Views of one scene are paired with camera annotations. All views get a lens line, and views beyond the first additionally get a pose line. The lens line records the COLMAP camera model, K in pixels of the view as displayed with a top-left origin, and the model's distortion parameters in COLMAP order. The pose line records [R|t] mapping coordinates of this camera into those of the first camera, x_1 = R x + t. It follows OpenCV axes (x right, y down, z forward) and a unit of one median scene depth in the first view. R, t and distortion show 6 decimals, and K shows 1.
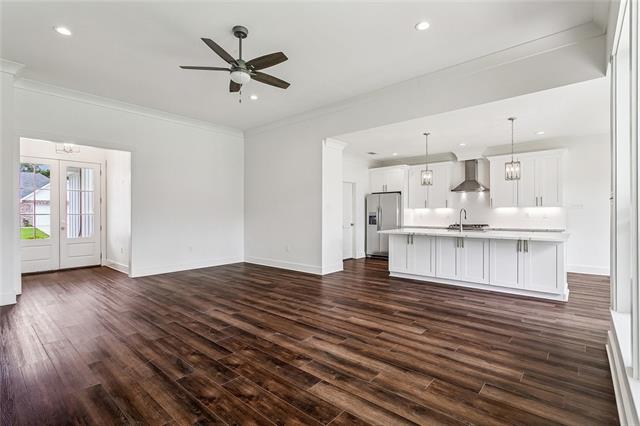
lens RADIAL K [[306.3, 0, 318.7], [0, 306.3, 213.9], [0, 0, 1]] dist [0.006444, 0.000000]
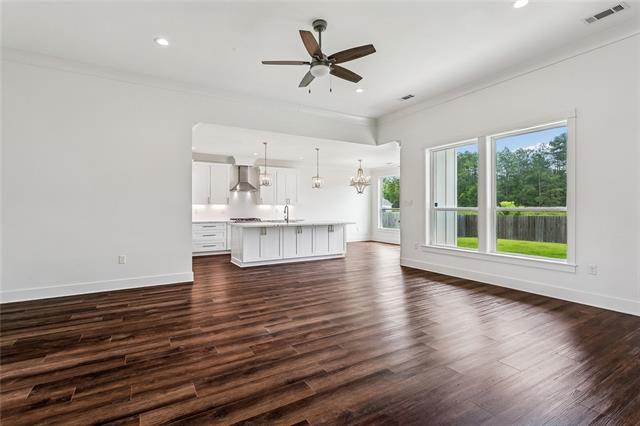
lens RADIAL K [[306.3, 0, 318.8], [0, 306.3, 210.5], [0, 0, 1]] dist [0.006444, 0.000000]
pose [[0.315039, -0.000991, 0.949078, -0.886986], [0.005327, 0.999986, -0.000724, 0.008624], [-0.949064, 0.005284, 0.315039, 0.519463]]
